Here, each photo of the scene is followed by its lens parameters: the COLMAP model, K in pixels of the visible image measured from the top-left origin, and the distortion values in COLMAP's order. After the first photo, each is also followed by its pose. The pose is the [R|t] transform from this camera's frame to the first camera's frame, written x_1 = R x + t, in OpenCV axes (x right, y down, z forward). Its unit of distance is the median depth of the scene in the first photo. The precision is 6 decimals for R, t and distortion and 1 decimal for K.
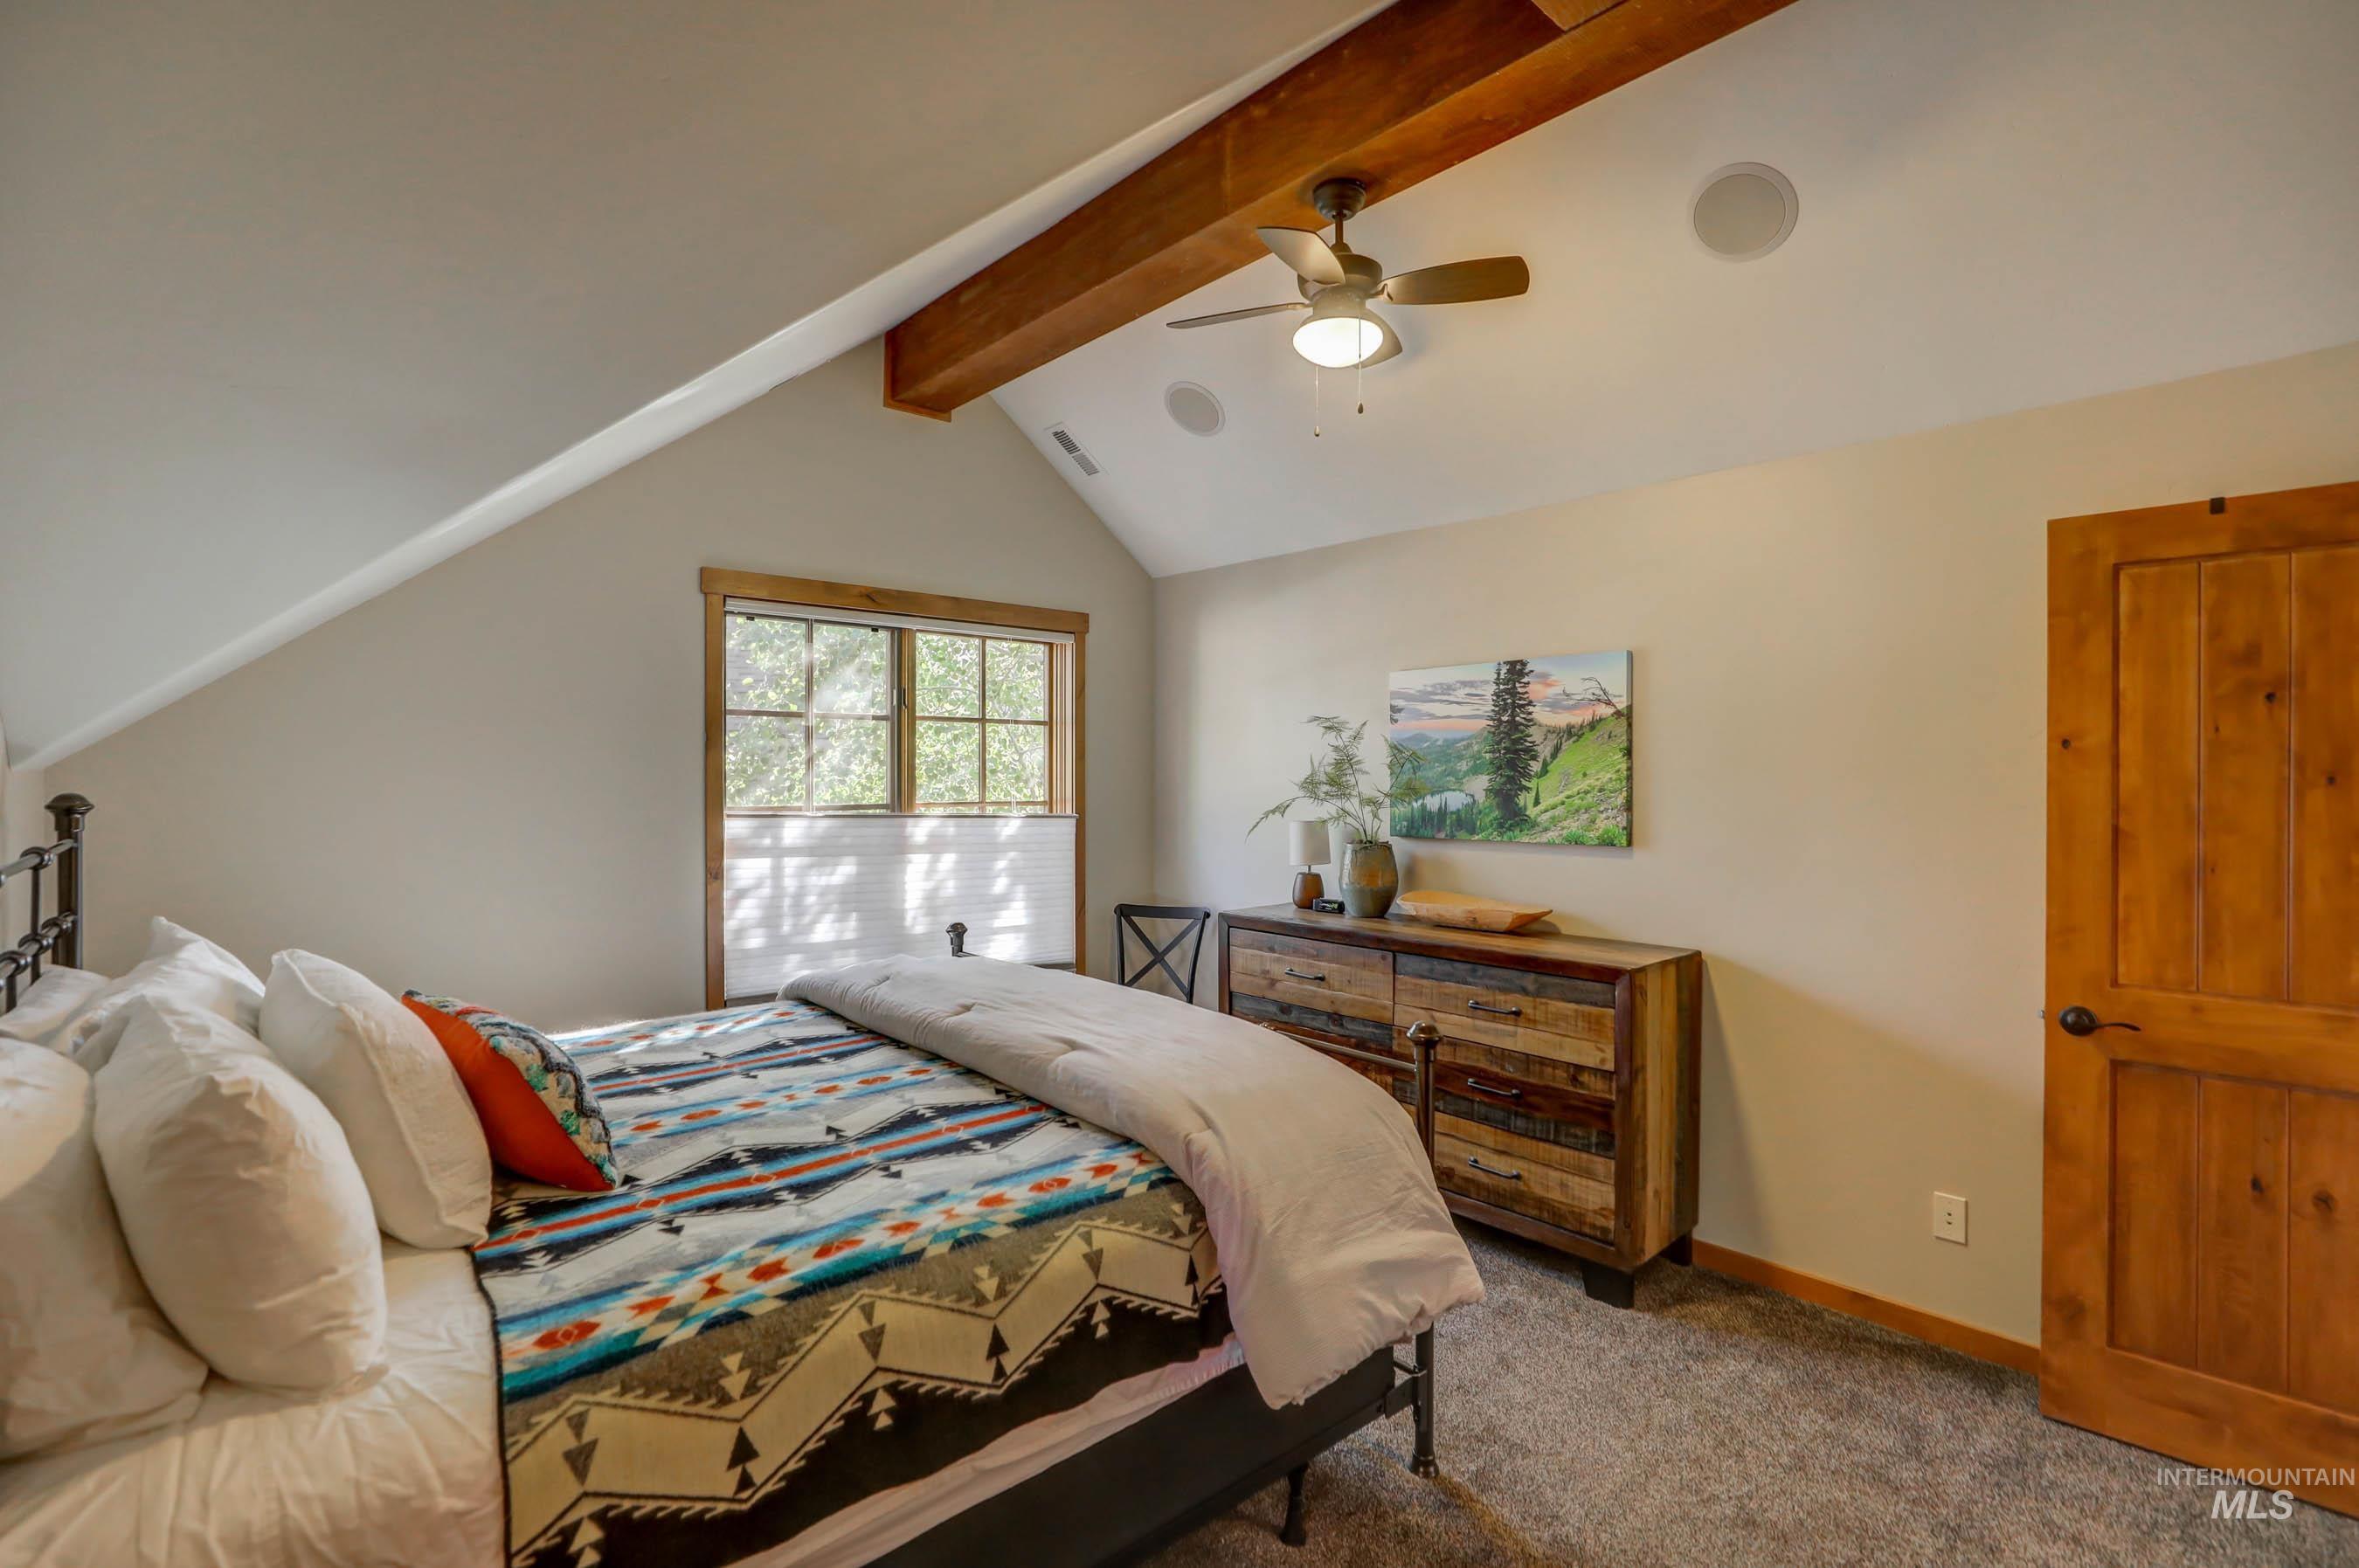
lens RADIAL K [[1089.5, 0, 1188.8], [0, 1089.5, 771.8], [0, 0, 1]] dist [-0.026069, 0.010529]
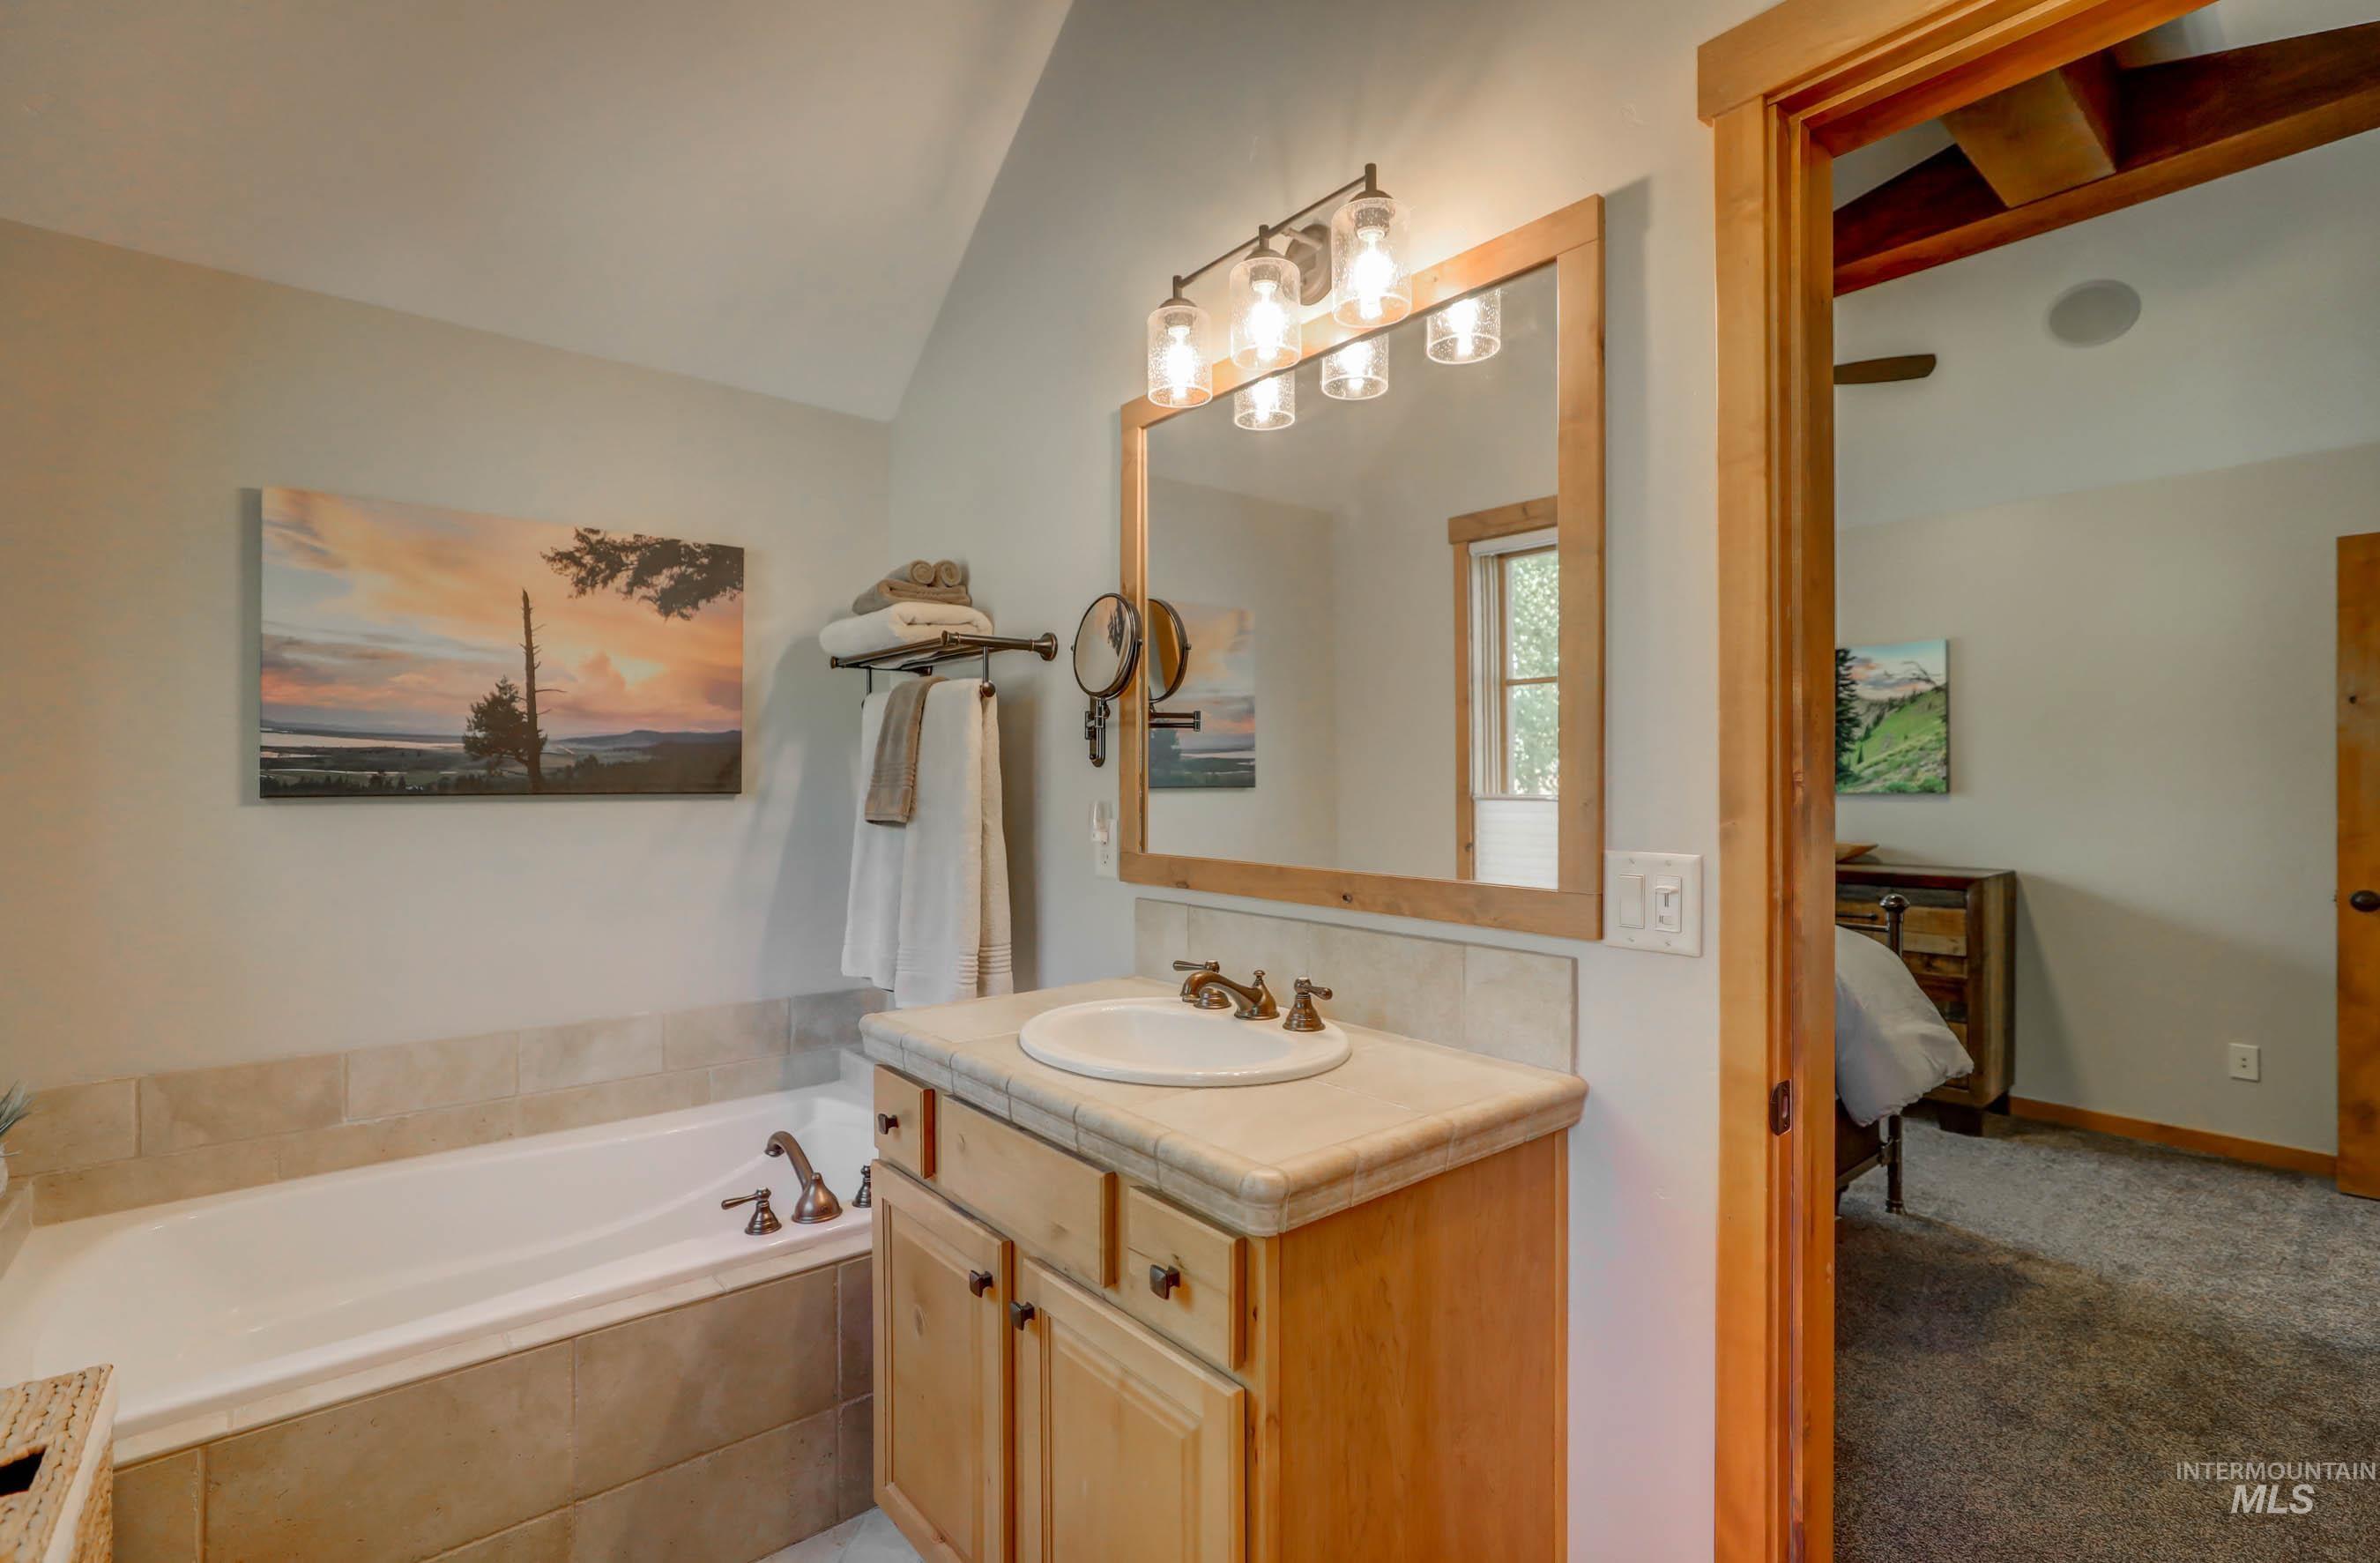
lens RADIAL K [[1099.4, 0, 1153.8], [0, 1099.4, 774.8], [0, 0, 1]] dist [-0.026069, 0.010529]
pose [[0.998989, -0.000940, -0.044941, -0.472778], [0.000590, 0.999969, -0.007791, 0.057269], [0.044947, 0.007757, 0.998959, -0.325192]]
